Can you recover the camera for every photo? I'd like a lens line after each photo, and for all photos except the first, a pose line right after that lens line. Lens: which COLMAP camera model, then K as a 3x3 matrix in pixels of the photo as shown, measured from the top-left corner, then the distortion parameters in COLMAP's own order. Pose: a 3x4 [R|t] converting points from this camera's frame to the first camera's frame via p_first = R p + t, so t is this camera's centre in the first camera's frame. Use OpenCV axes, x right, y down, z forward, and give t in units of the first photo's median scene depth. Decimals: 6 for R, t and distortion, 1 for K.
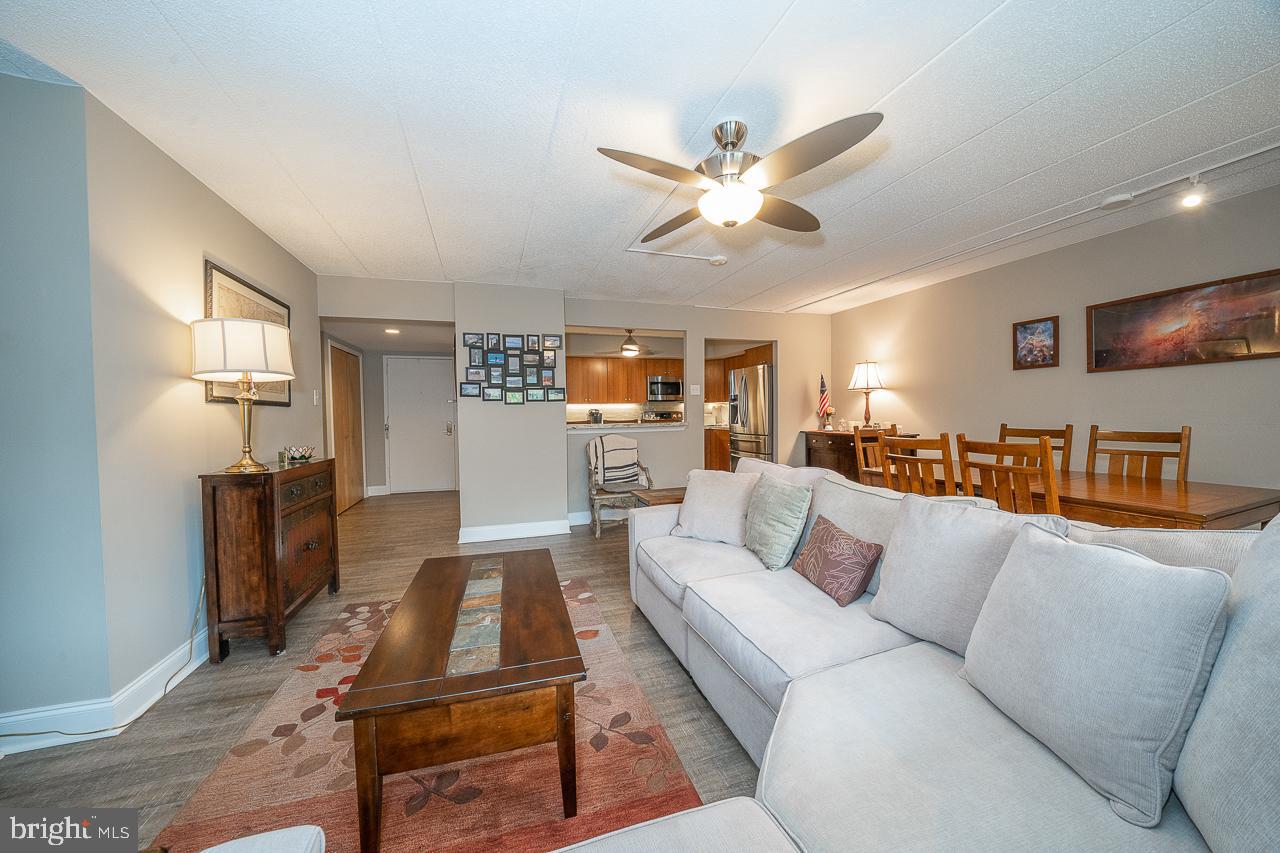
lens RADIAL K [[441.7, 0, 642.2], [0, 441.7, 426.9], [0, 0, 1]] dist [-0.026171, 0.002448]
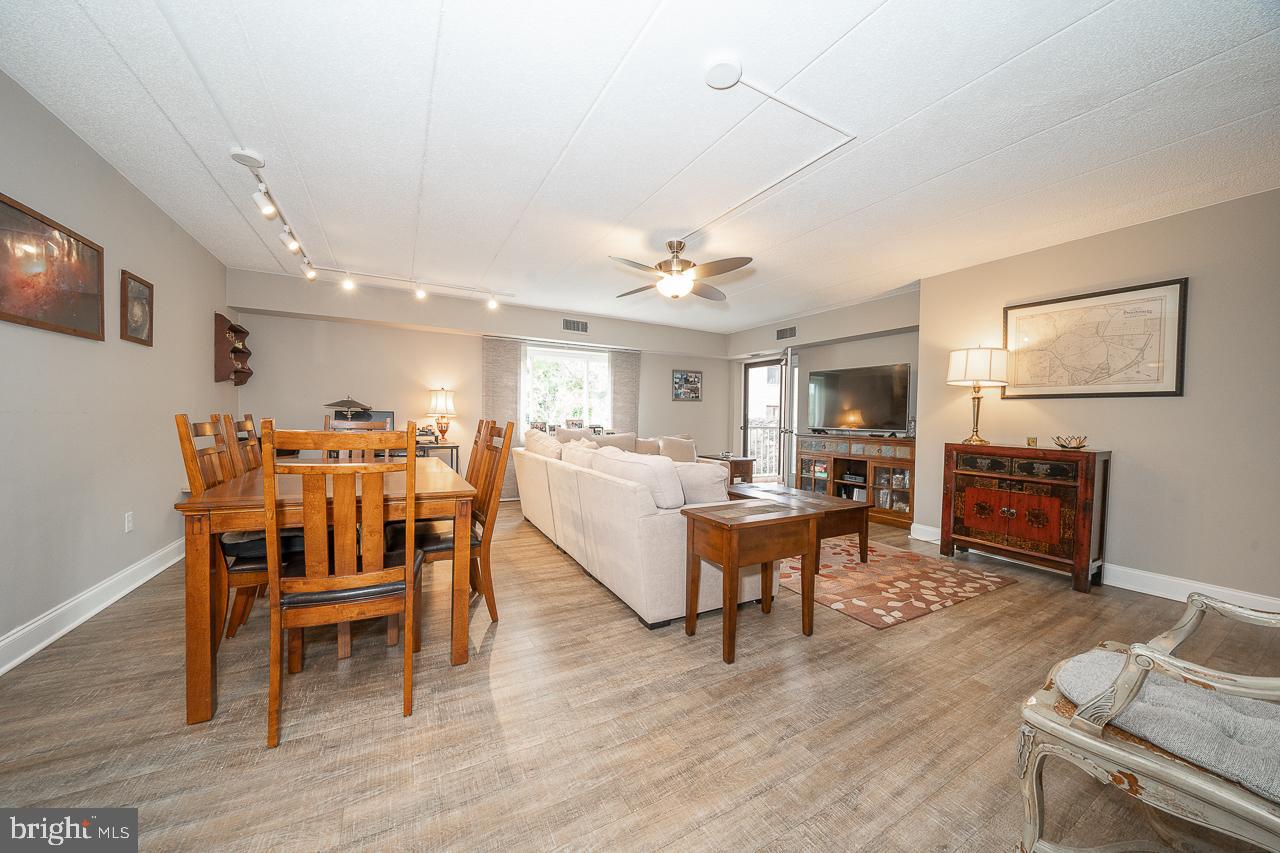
lens RADIAL K [[441.7, 0, 642.2], [0, 441.7, 426.9], [0, 0, 1]] dist [-0.026171, 0.002448]
pose [[-0.985036, 0.003275, -0.172318, 0.296522], [-0.005488, 0.998717, 0.050350, -0.017298], [0.172262, 0.050543, -0.983754, 1.277084]]
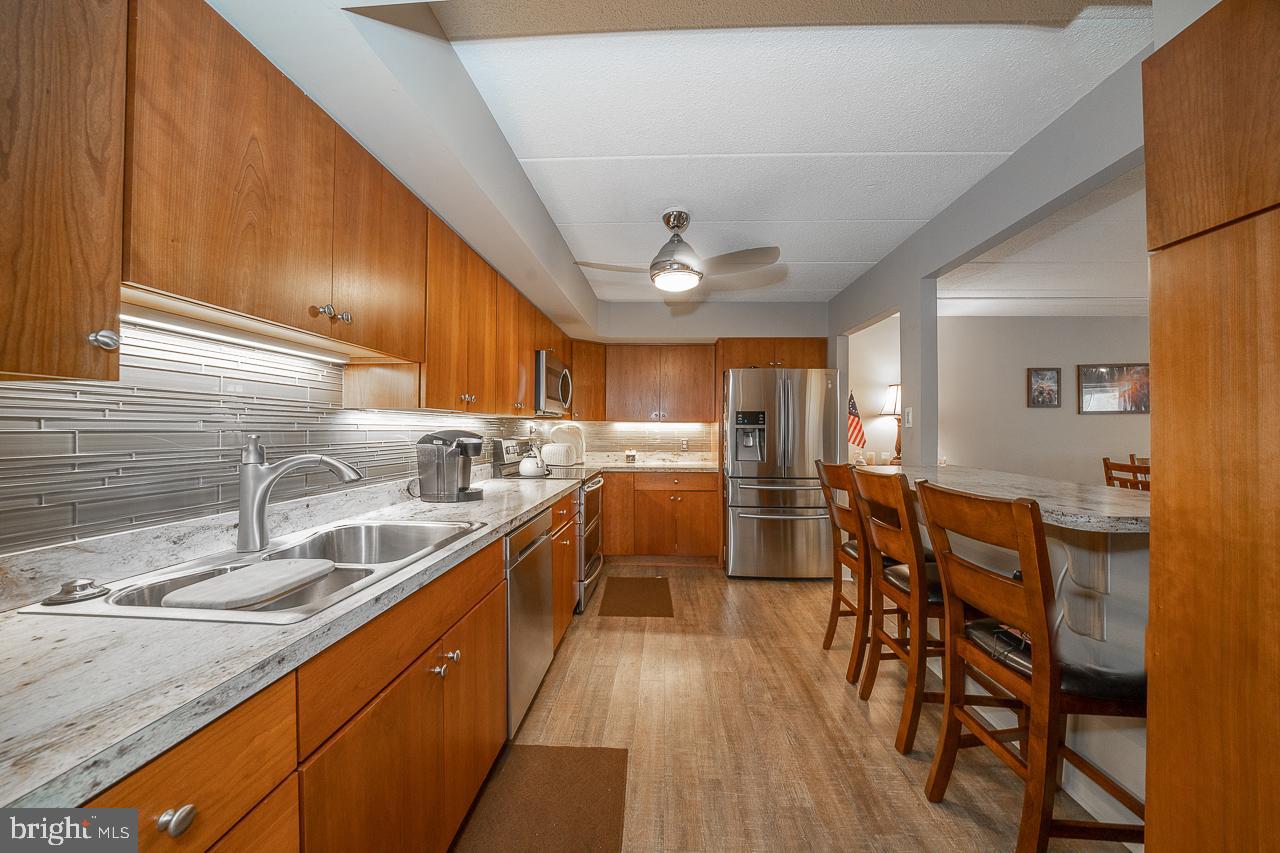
lens RADIAL K [[441.7, 0, 642.2], [0, 441.7, 426.9], [0, 0, 1]] dist [-0.026171, 0.002448]
pose [[0.377276, 0.019825, 0.925888, -0.595268], [0.020844, 0.999336, -0.029892, -0.058665], [-0.925866, 0.030577, 0.376613, 1.425179]]
